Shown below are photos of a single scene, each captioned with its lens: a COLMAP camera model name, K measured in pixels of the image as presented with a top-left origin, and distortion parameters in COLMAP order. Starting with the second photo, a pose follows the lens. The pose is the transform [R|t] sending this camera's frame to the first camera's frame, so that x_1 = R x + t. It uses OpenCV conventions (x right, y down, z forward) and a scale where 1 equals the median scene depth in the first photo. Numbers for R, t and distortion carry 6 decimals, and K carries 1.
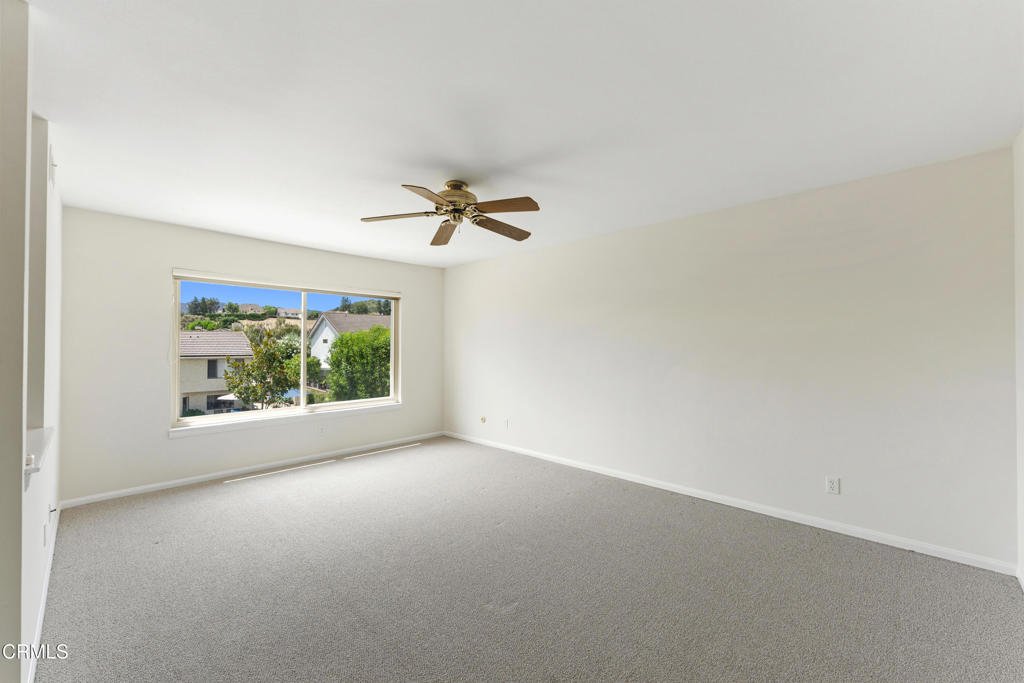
lens RADIAL K [[405.6, 0, 513.2], [0, 405.6, 344.7], [0, 0, 1]] dist [-0.001550, -0.000149]
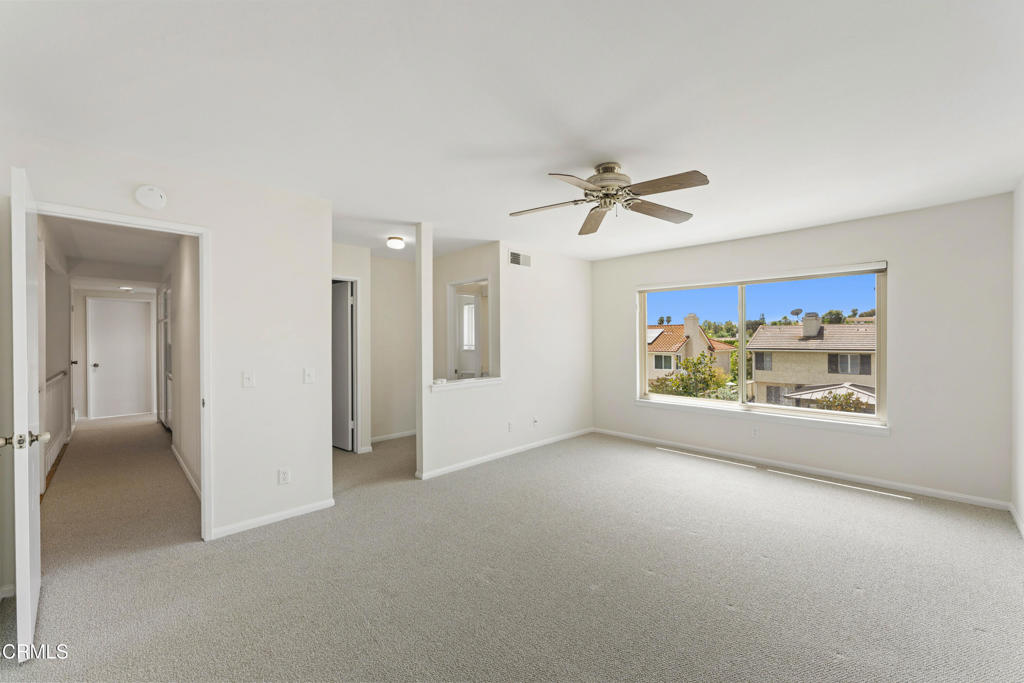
lens RADIAL K [[405.6, 0, 513.2], [0, 405.6, 339.5], [0, 0, 1]] dist [-0.001550, -0.000149]
pose [[-0.026955, -0.000856, -0.999636, 0.472397], [0.003287, 0.999994, -0.000945, -0.000292], [0.999631, -0.003311, -0.026952, 0.481904]]
